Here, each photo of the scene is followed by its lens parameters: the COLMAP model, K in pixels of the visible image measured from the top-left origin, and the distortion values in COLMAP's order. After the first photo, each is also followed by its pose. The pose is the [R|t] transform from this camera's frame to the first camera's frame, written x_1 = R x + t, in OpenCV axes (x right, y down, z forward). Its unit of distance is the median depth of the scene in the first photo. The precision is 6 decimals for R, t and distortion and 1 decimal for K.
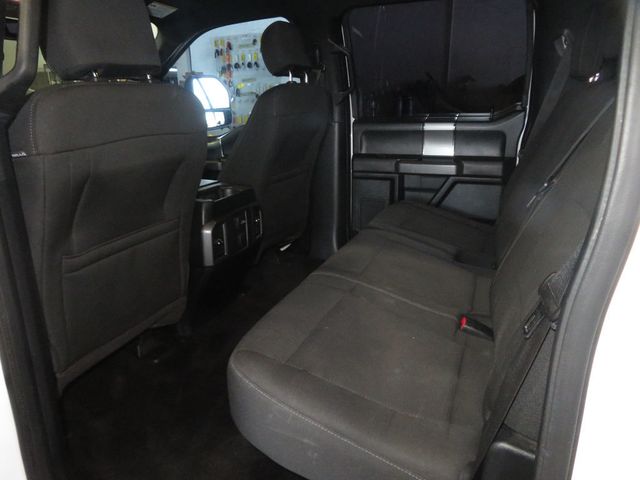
lens RADIAL K [[467.7, 0, 320.6], [0, 467.7, 242.8], [0, 0, 1]] dist [-0.004951, 0.005440]
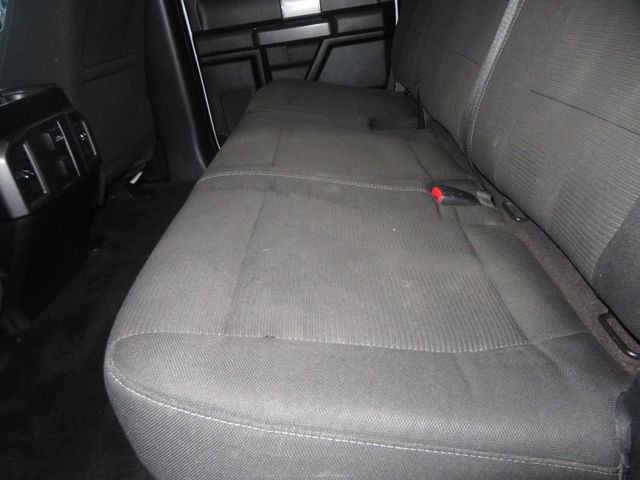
lens RADIAL K [[467.7, 0, 321.7], [0, 467.7, 242.1], [0, 0, 1]] dist [-0.004951, 0.005440]
pose [[0.923971, -0.268254, 0.272612, -0.037030], [0.221831, 0.956519, 0.189374, 0.038570], [-0.311559, -0.114502, 0.943303, 0.214696]]
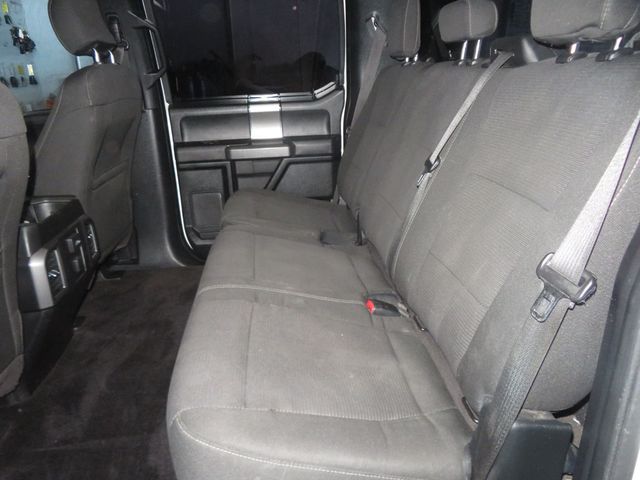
lens RADIAL K [[467.7, 0, 324.7], [0, 467.7, 239.3], [0, 0, 1]] dist [-0.004951, 0.005440]
pose [[0.882111, -0.172020, 0.438509, -0.111043], [0.155923, 0.985085, 0.072777, -0.032894], [-0.444487, 0.004177, 0.895775, 0.080170]]
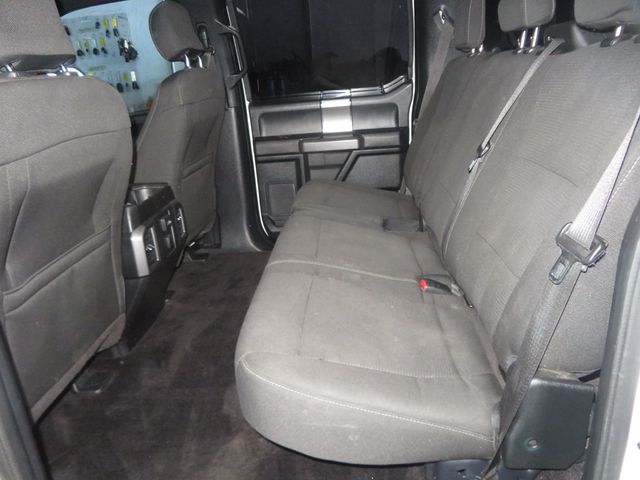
lens RADIAL K [[467.7, 0, 323.1], [0, 467.7, 240.8], [0, 0, 1]] dist [-0.004951, 0.005440]
pose [[0.946980, -0.157731, 0.279911, -0.110396], [0.148232, 0.987426, 0.054929, -0.011301], [-0.285055, -0.010525, 0.958453, 0.021903]]
